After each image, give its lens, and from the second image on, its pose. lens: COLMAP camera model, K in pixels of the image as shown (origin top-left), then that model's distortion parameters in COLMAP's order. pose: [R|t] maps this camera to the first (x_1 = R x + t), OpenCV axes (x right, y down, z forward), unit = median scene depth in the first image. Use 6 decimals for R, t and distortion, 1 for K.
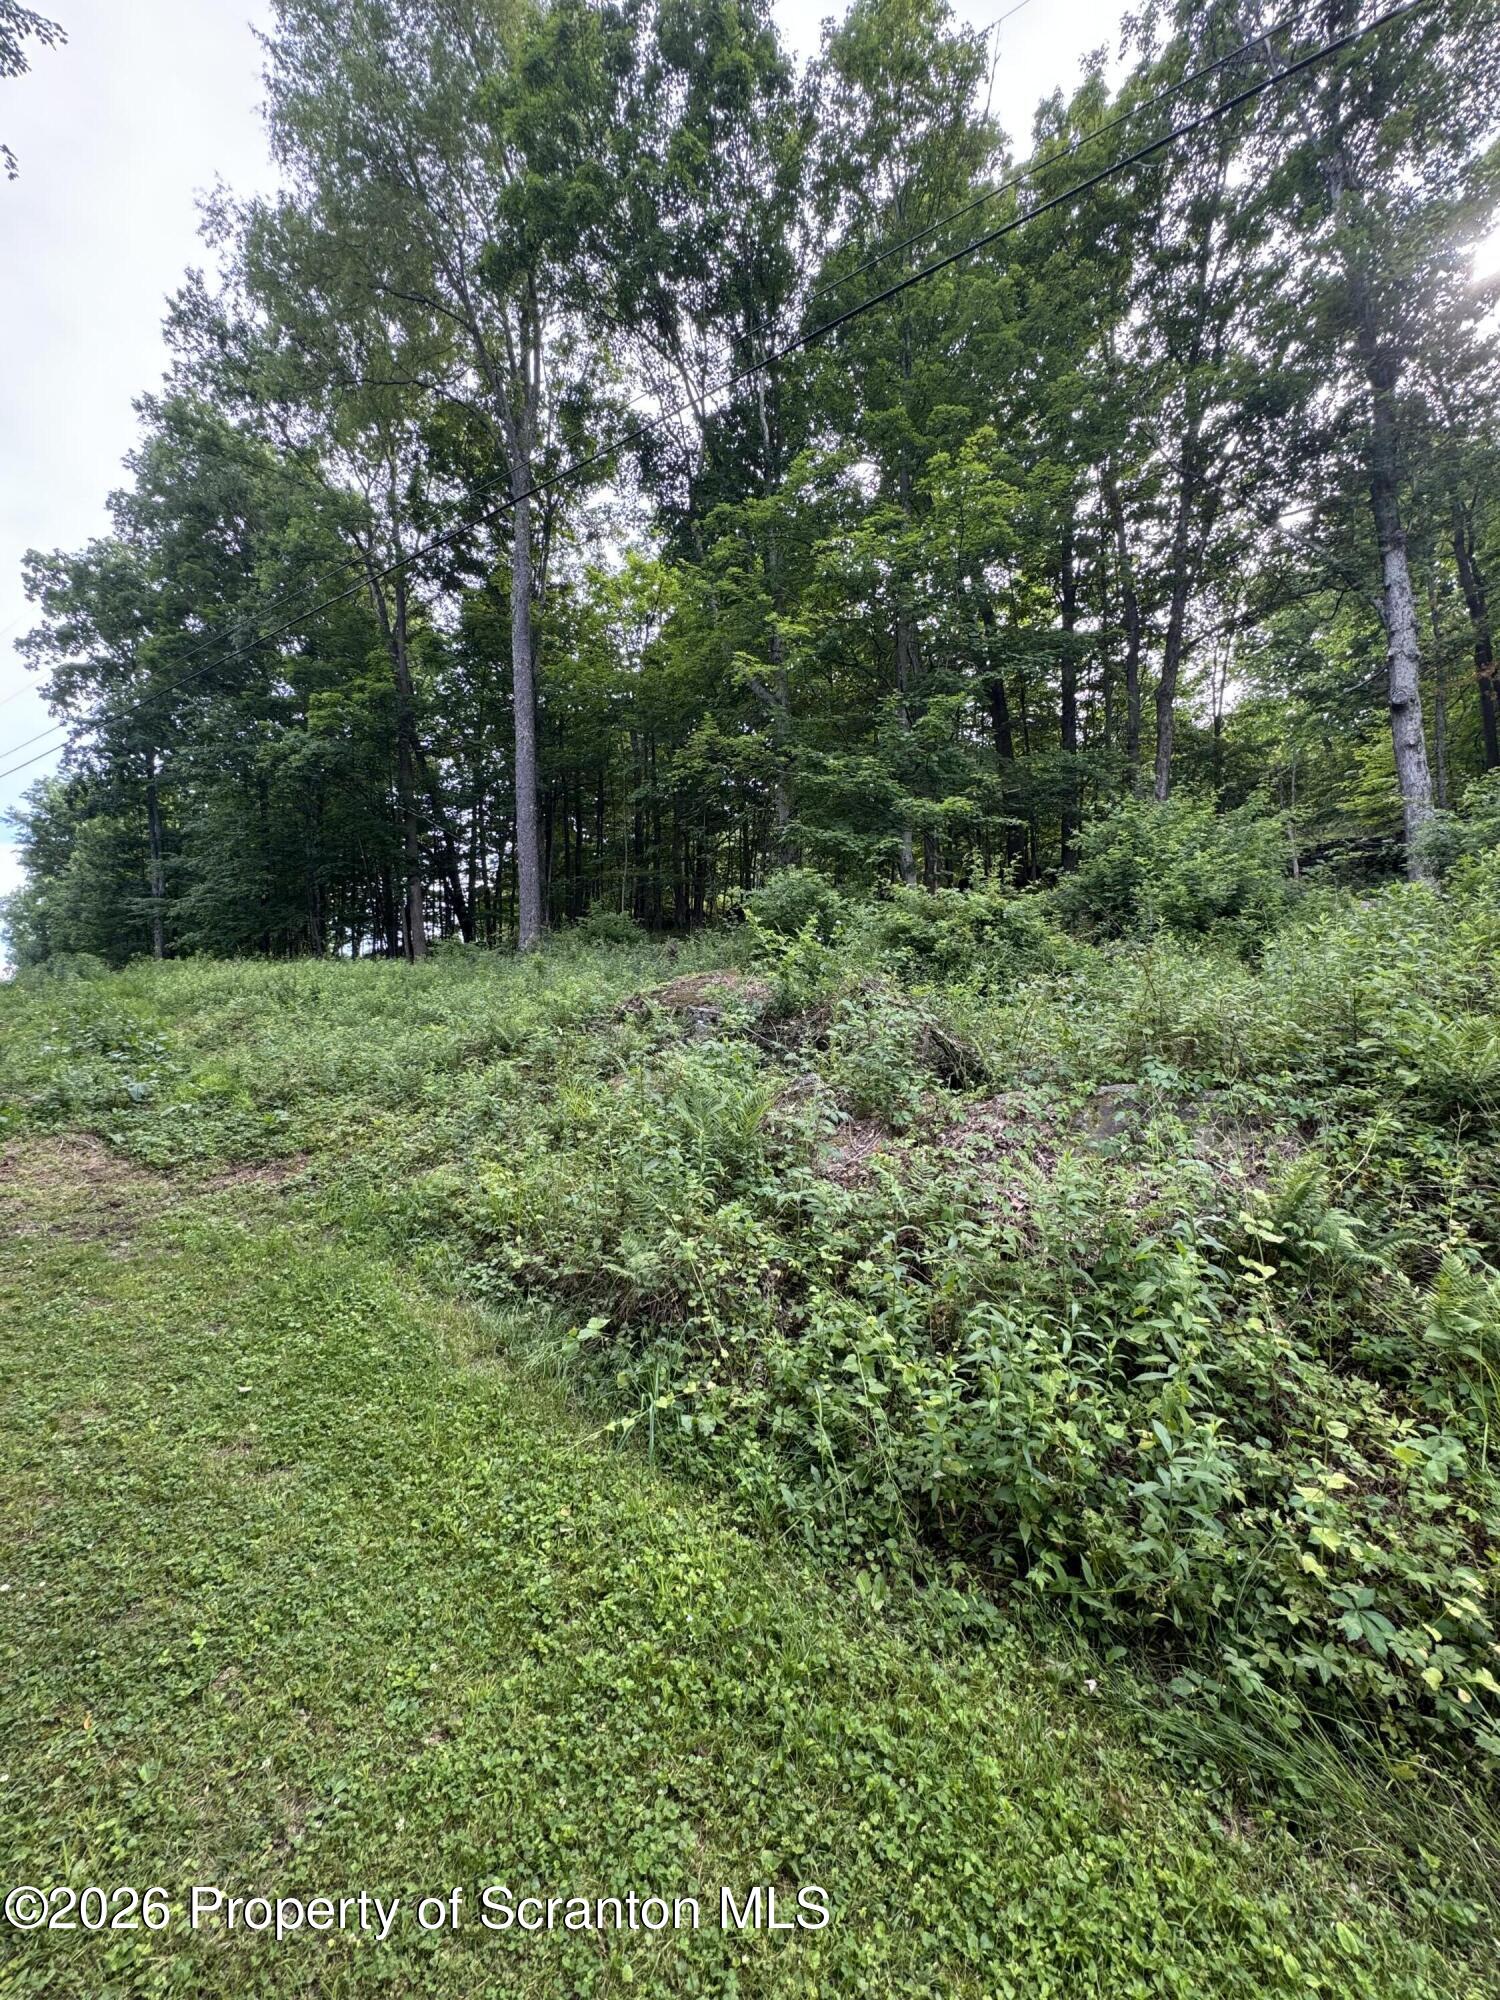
lens RADIAL K [[801.3, 0, 750.0], [0, 801.3, 1000.0], [0, 0, 1]] dist [-0.001435, -0.000584]
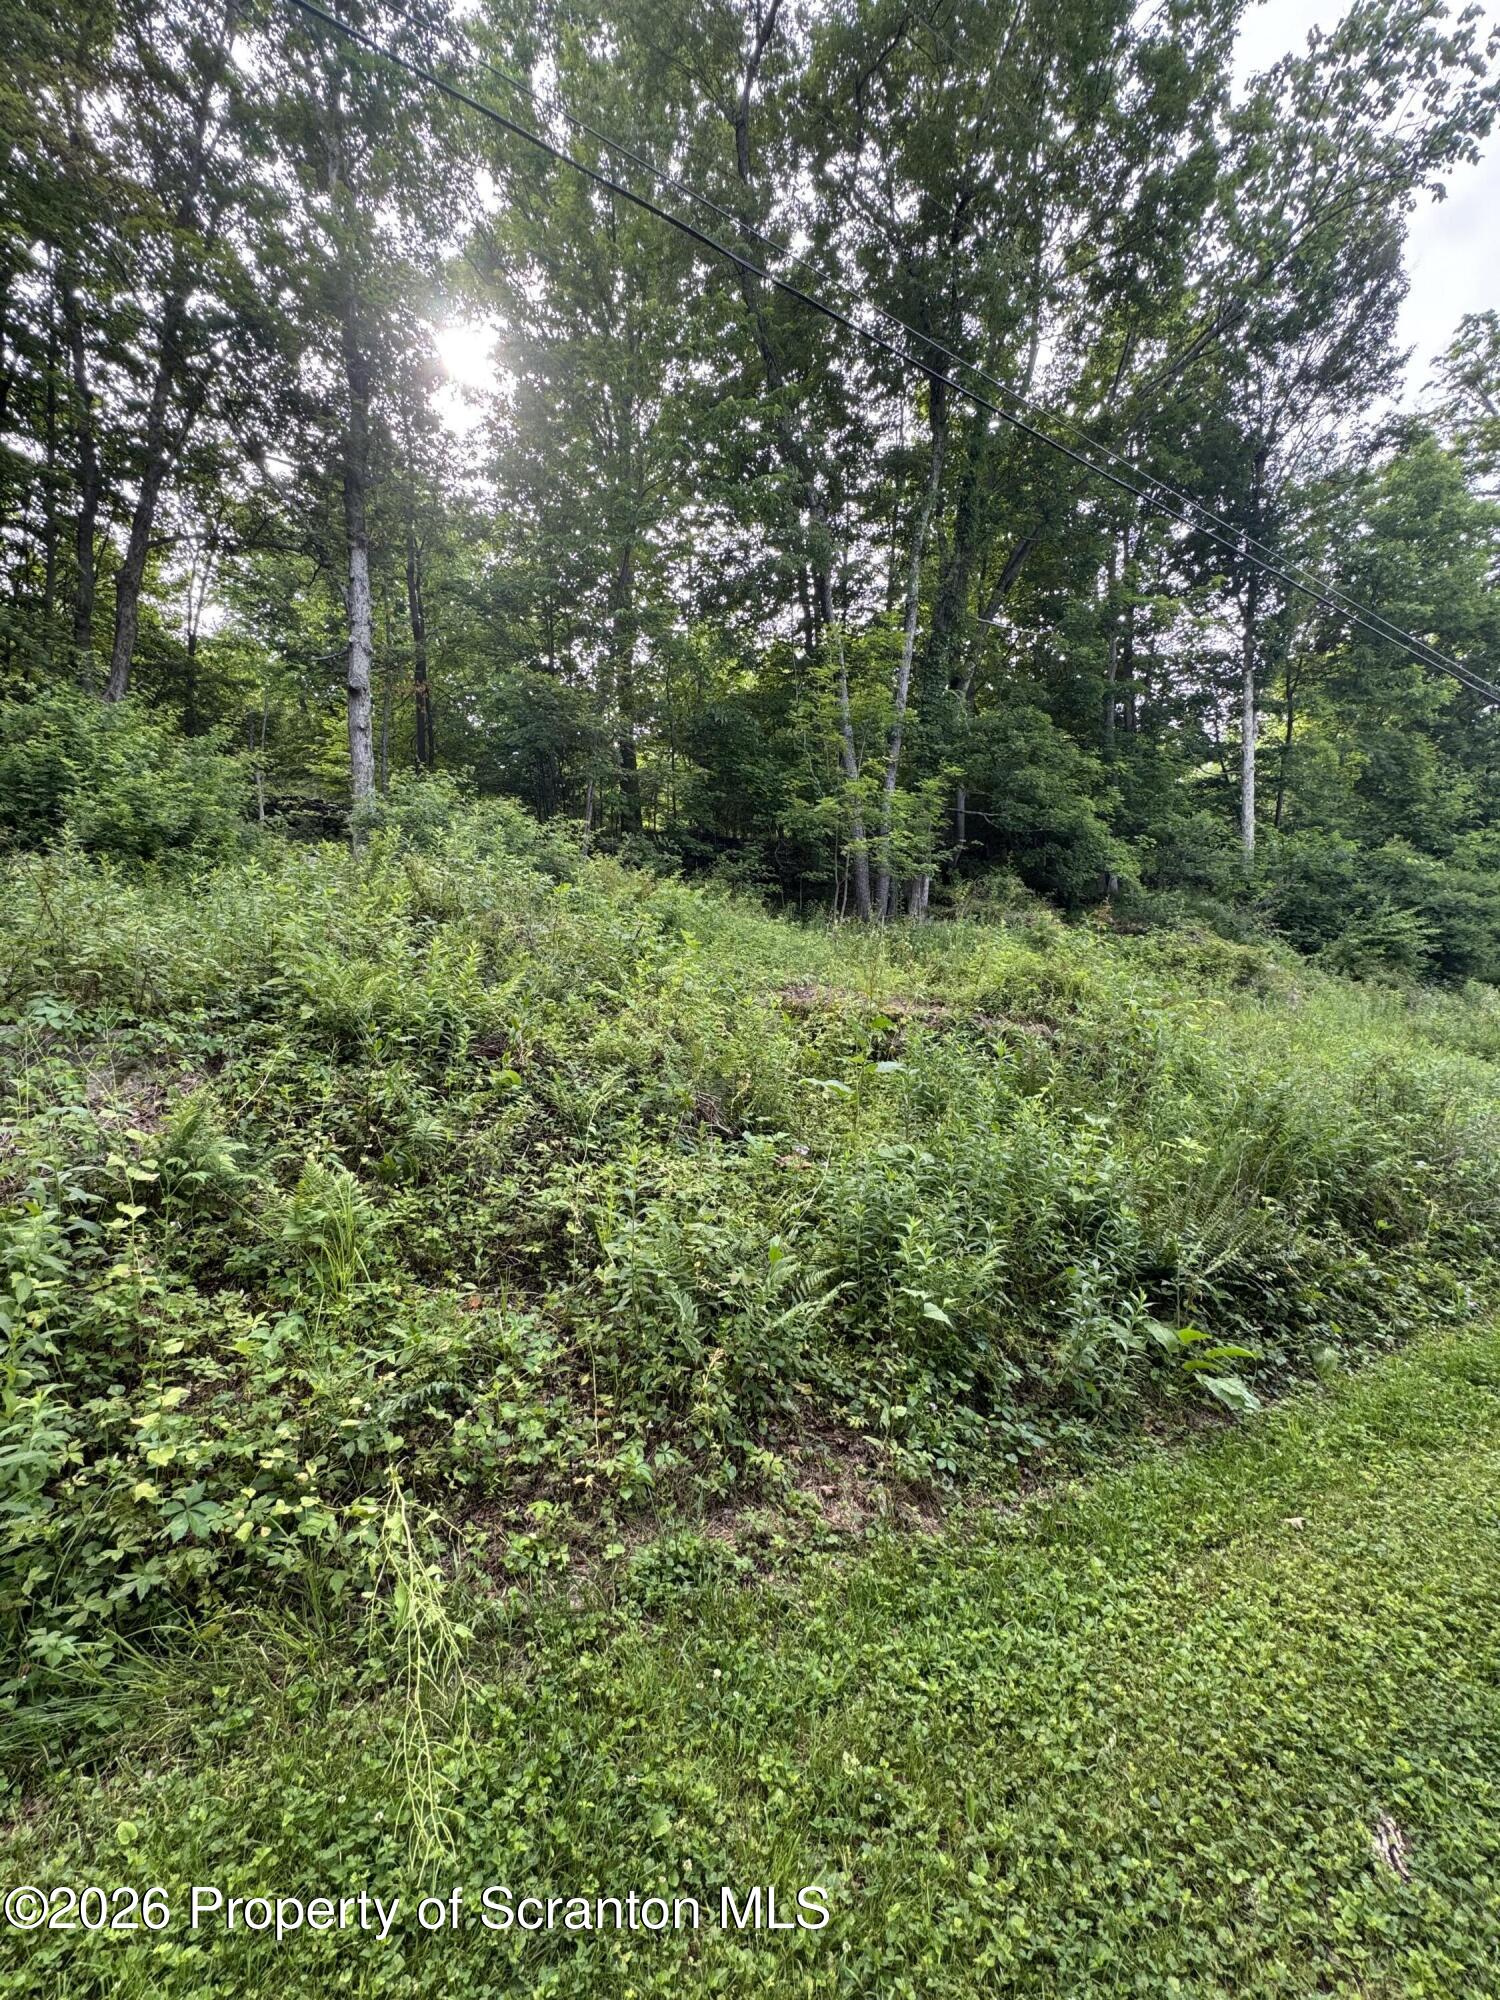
lens RADIAL K [[801.3, 0, 750.0], [0, 801.3, 1000.0], [0, 0, 1]] dist [-0.001435, -0.000584]
pose [[0.409111, 0.004316, 0.912475, 0.044259], [-0.069456, 0.997235, 0.026424, 0.005562], [-0.909838, -0.074187, 0.408279, -0.026661]]
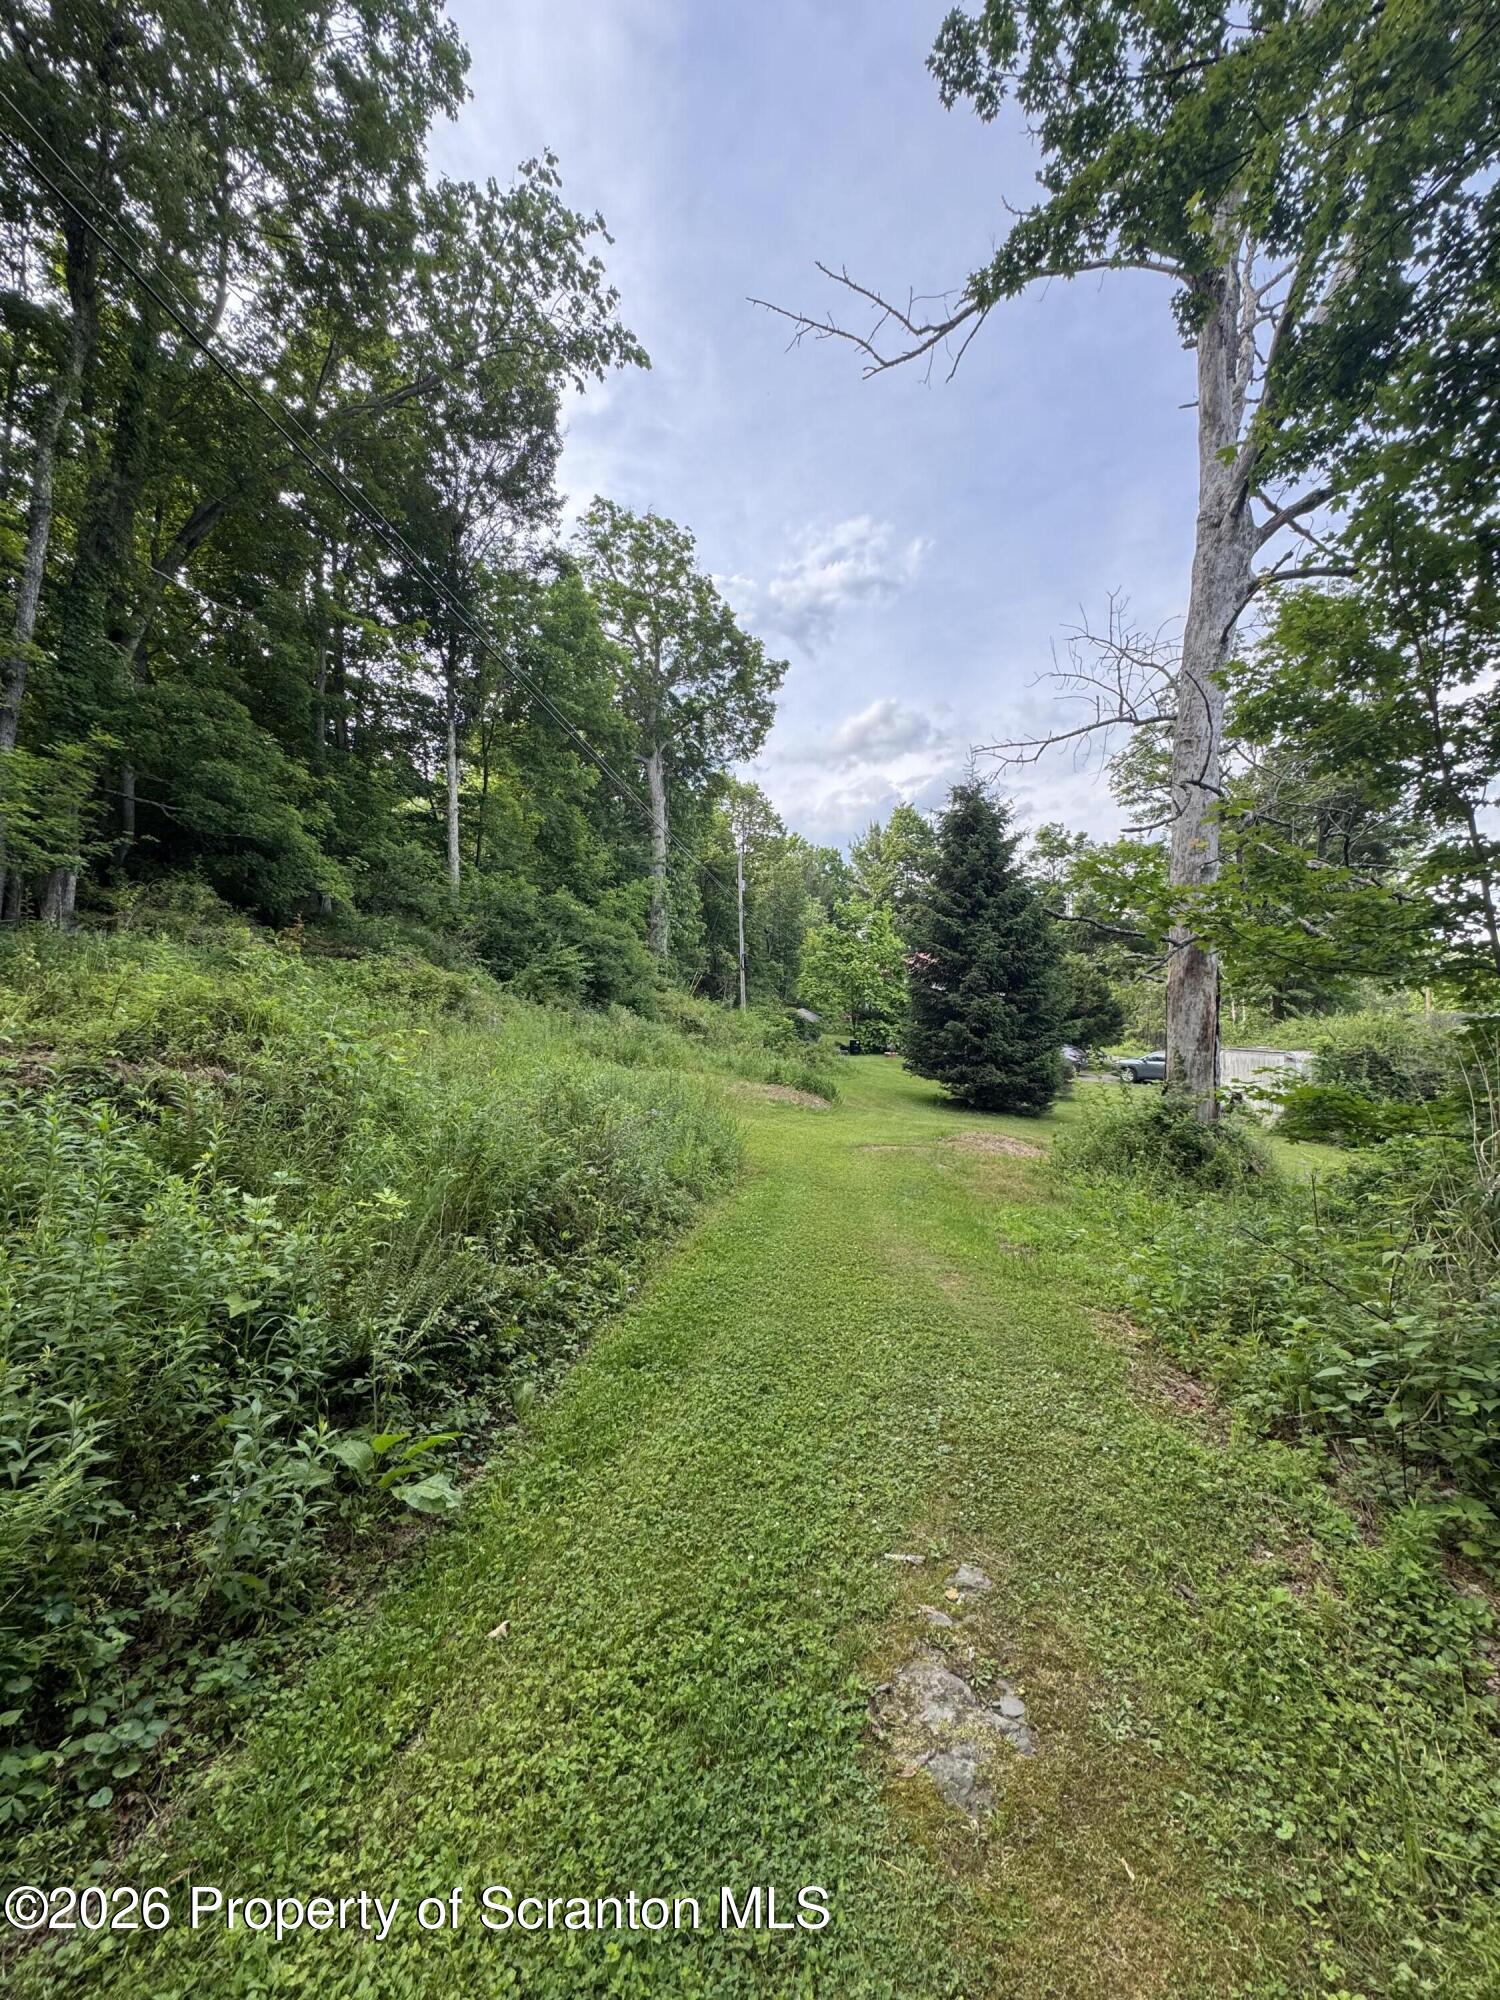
lens RADIAL K [[800.0, 0, 750.0], [0, 800.0, 1000.0], [0, 0, 1]] dist [-0.003270, 0.000518]
pose [[-0.464848, 0.031751, 0.884821, 0.120547], [-0.035349, 0.997894, -0.054379, -0.001454], [-0.884684, -0.056556, -0.462747, -0.043306]]
